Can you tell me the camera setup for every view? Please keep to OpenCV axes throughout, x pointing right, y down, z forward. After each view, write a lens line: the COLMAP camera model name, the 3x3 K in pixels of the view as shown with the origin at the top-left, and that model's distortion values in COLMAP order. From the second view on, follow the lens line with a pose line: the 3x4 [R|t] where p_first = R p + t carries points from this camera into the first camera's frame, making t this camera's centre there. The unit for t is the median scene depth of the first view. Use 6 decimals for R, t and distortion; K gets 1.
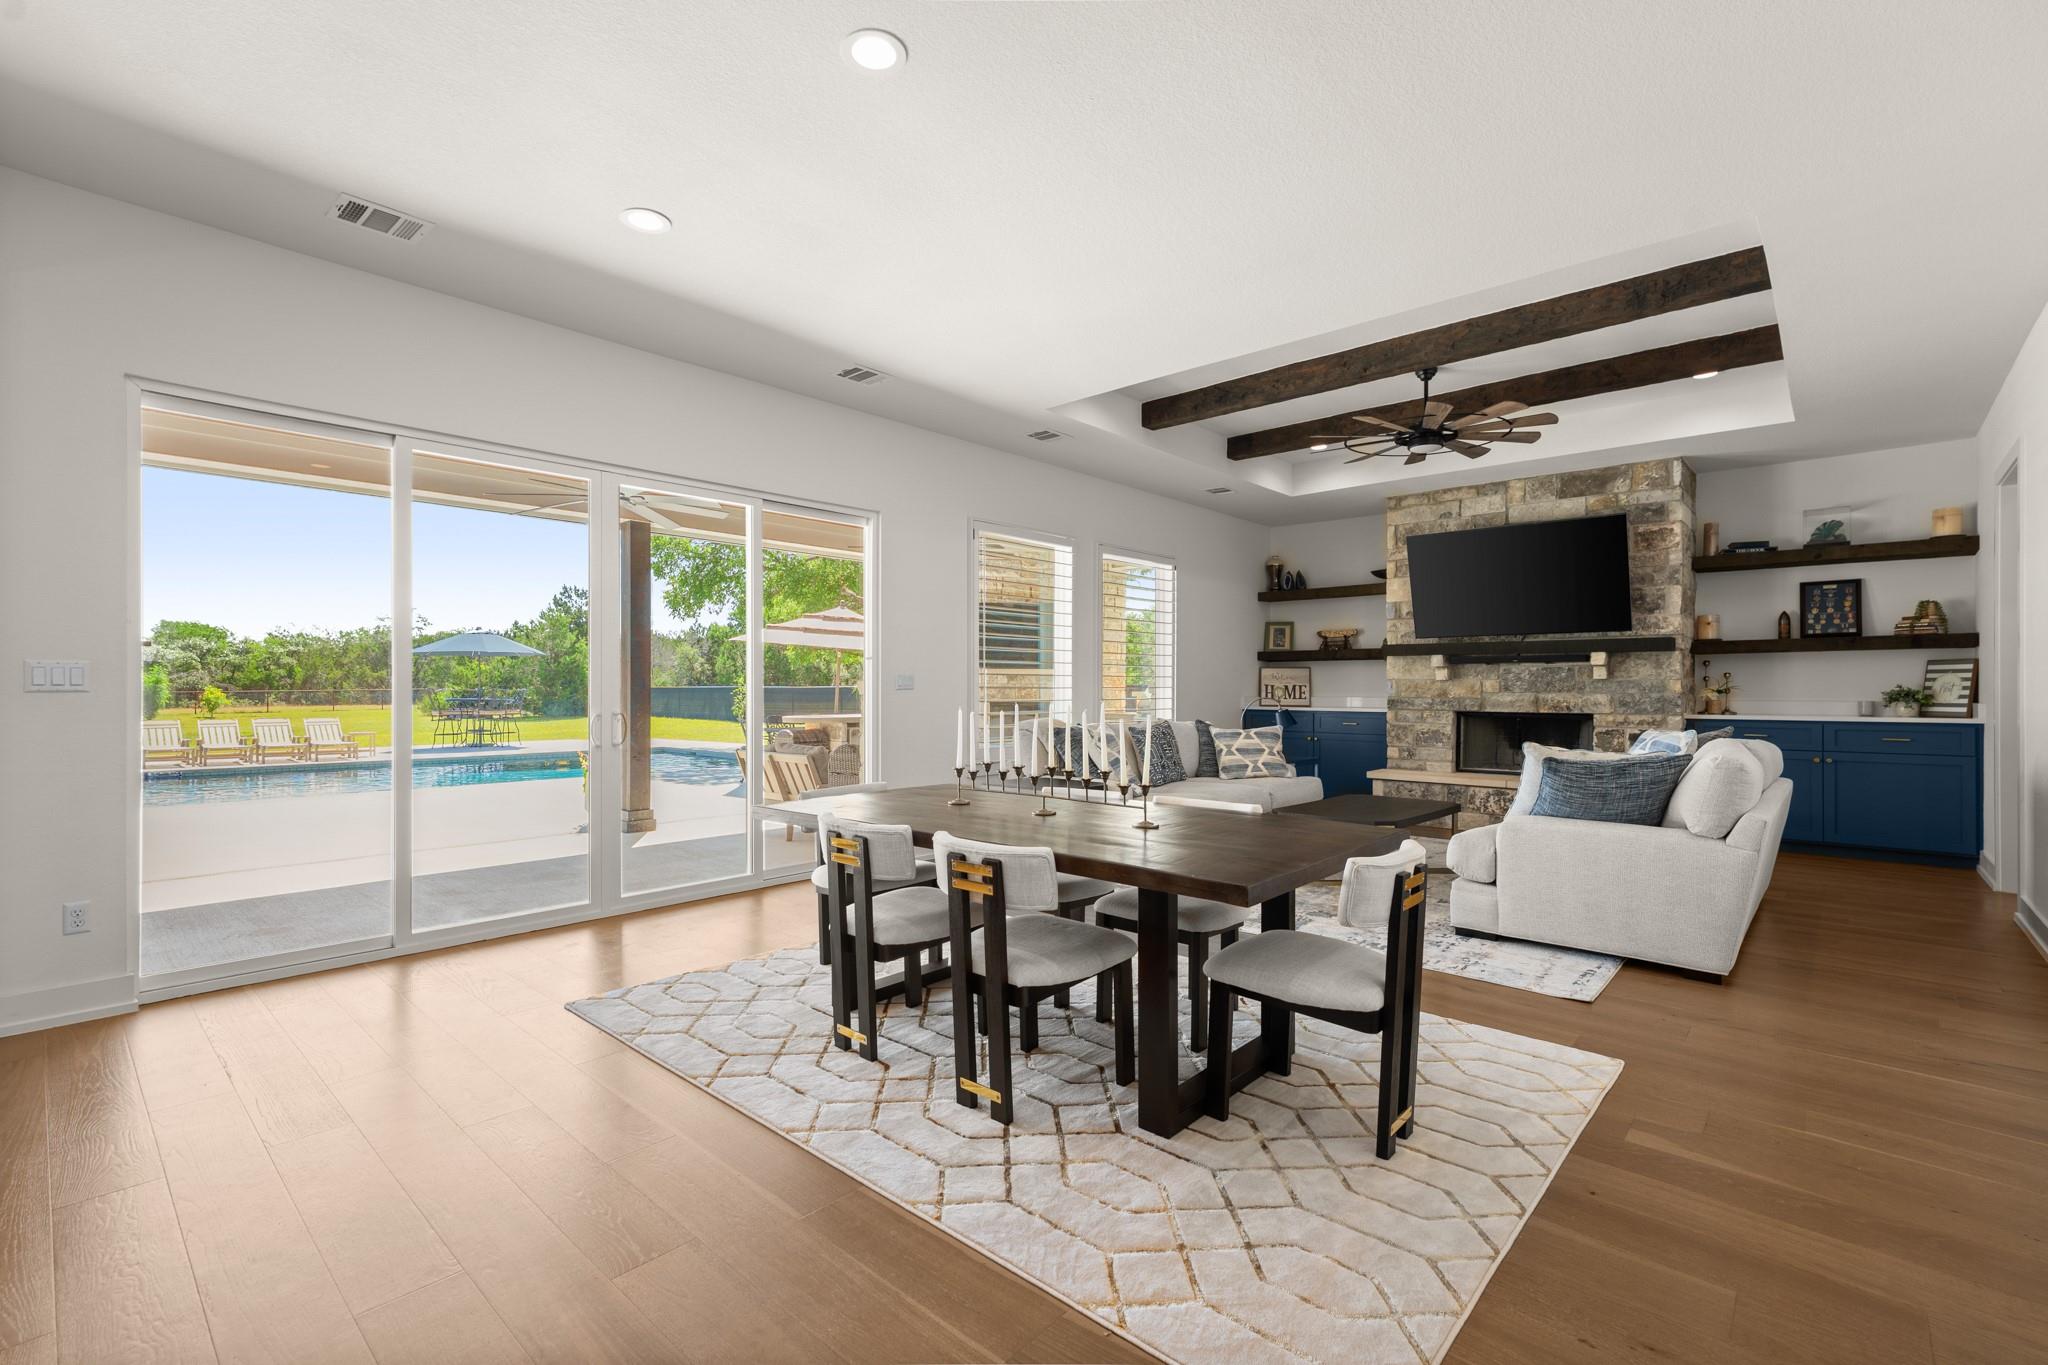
lens RADIAL K [[899.0, 0, 1032.0], [0, 899.0, 693.4], [0, 0, 1]] dist [0.003139, 0.000649]
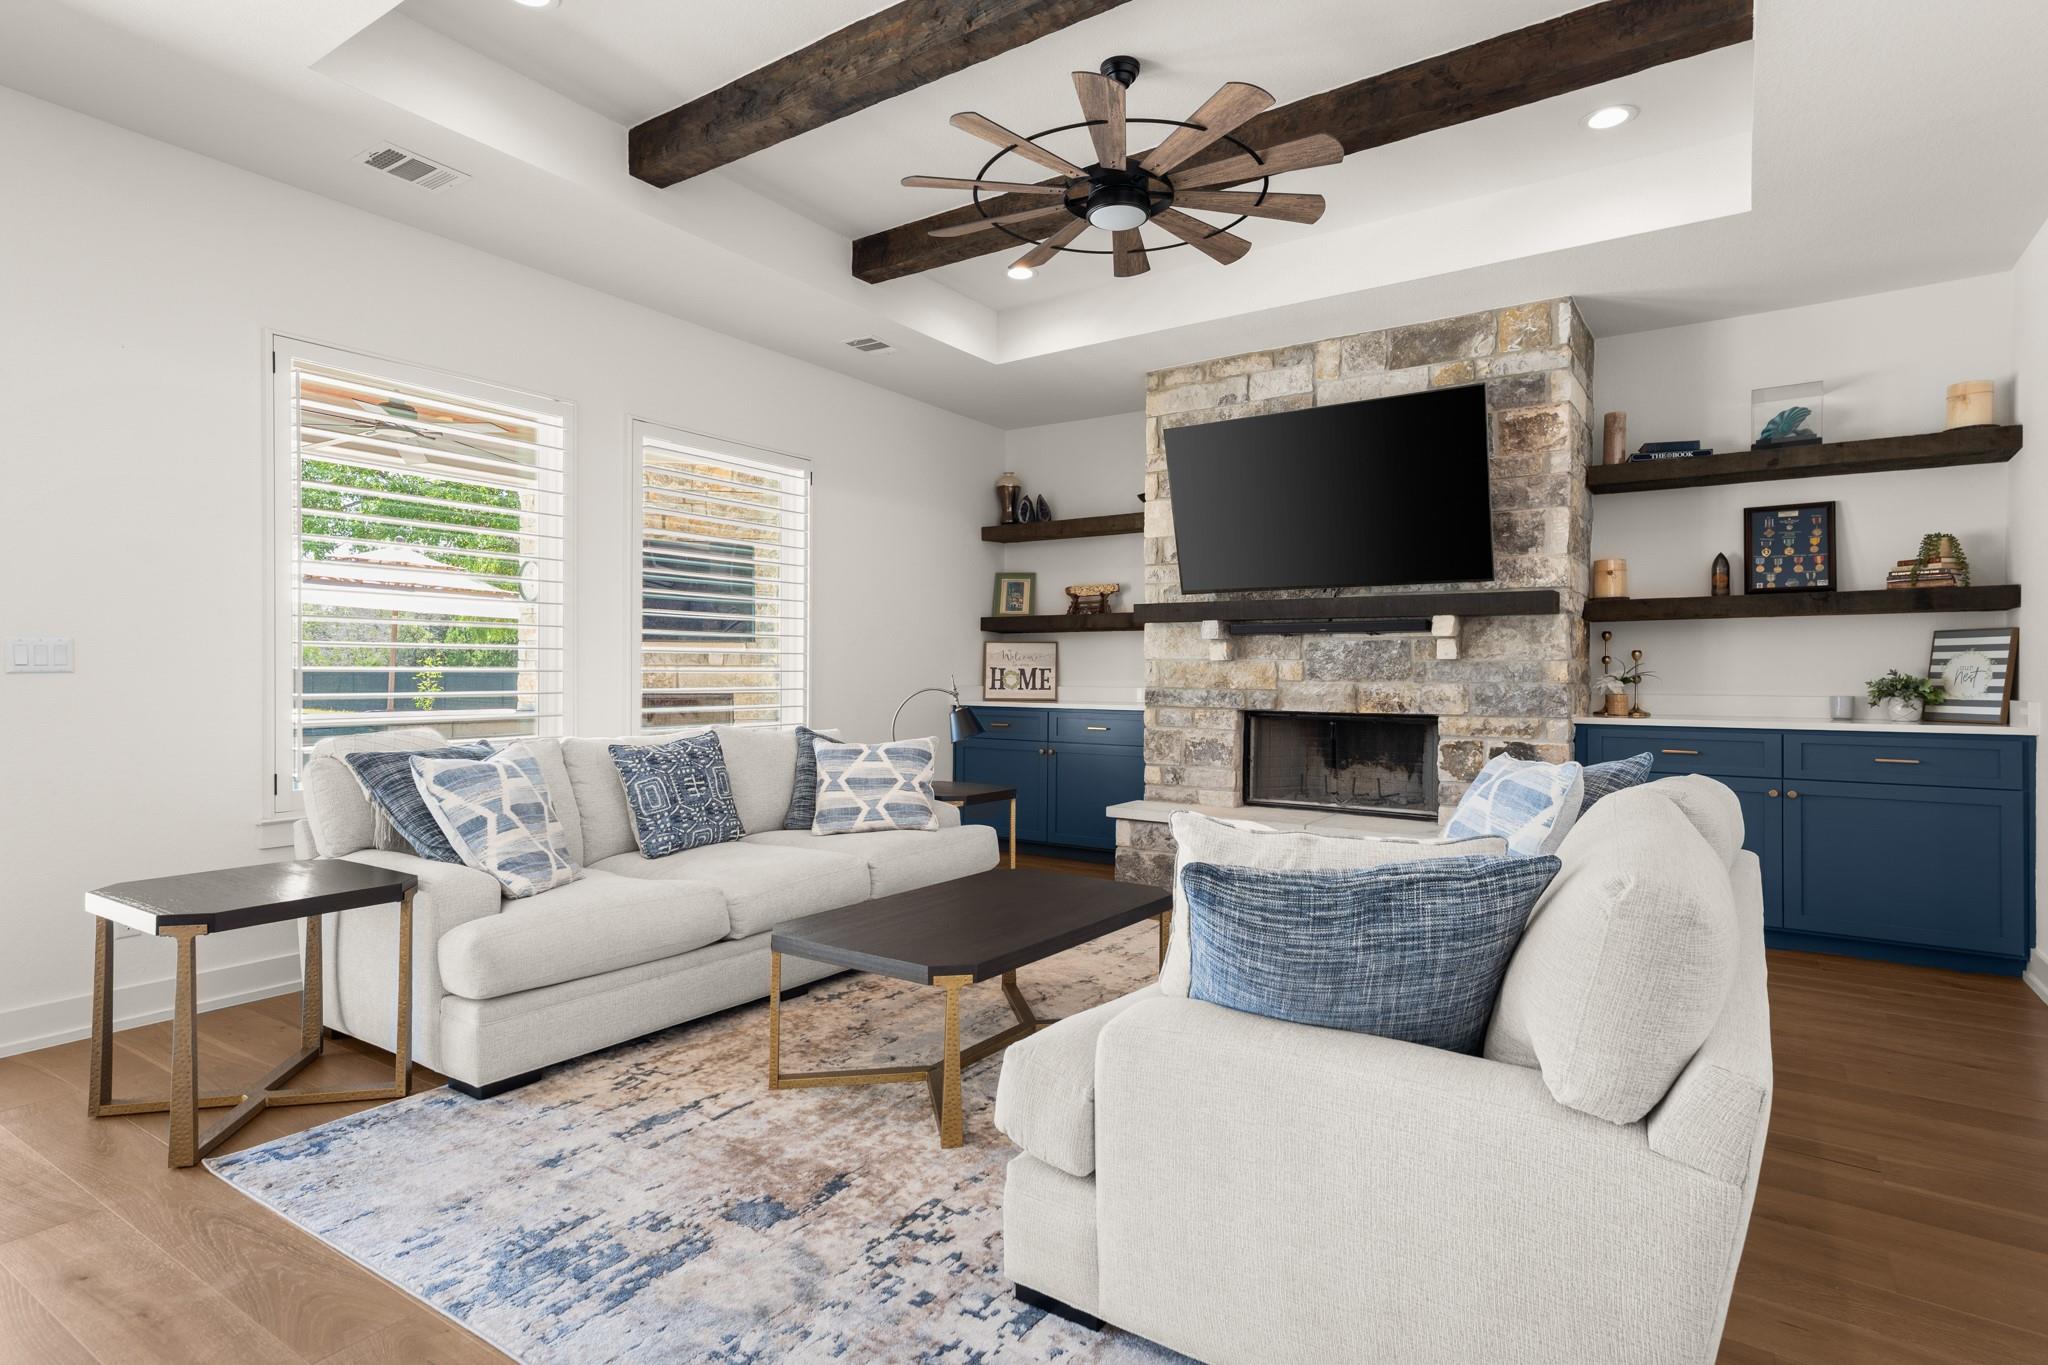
lens RADIAL K [[1059.1, 0, 1024.9], [0, 1059.1, 678.6], [0, 0, 1]] dist [0.028284, -0.001020]
pose [[0.990120, 0.002432, 0.140201, 0.246918], [-0.002382, 0.999997, -0.000530, -0.001672], [-0.140201, 0.000191, 0.990123, 0.324800]]
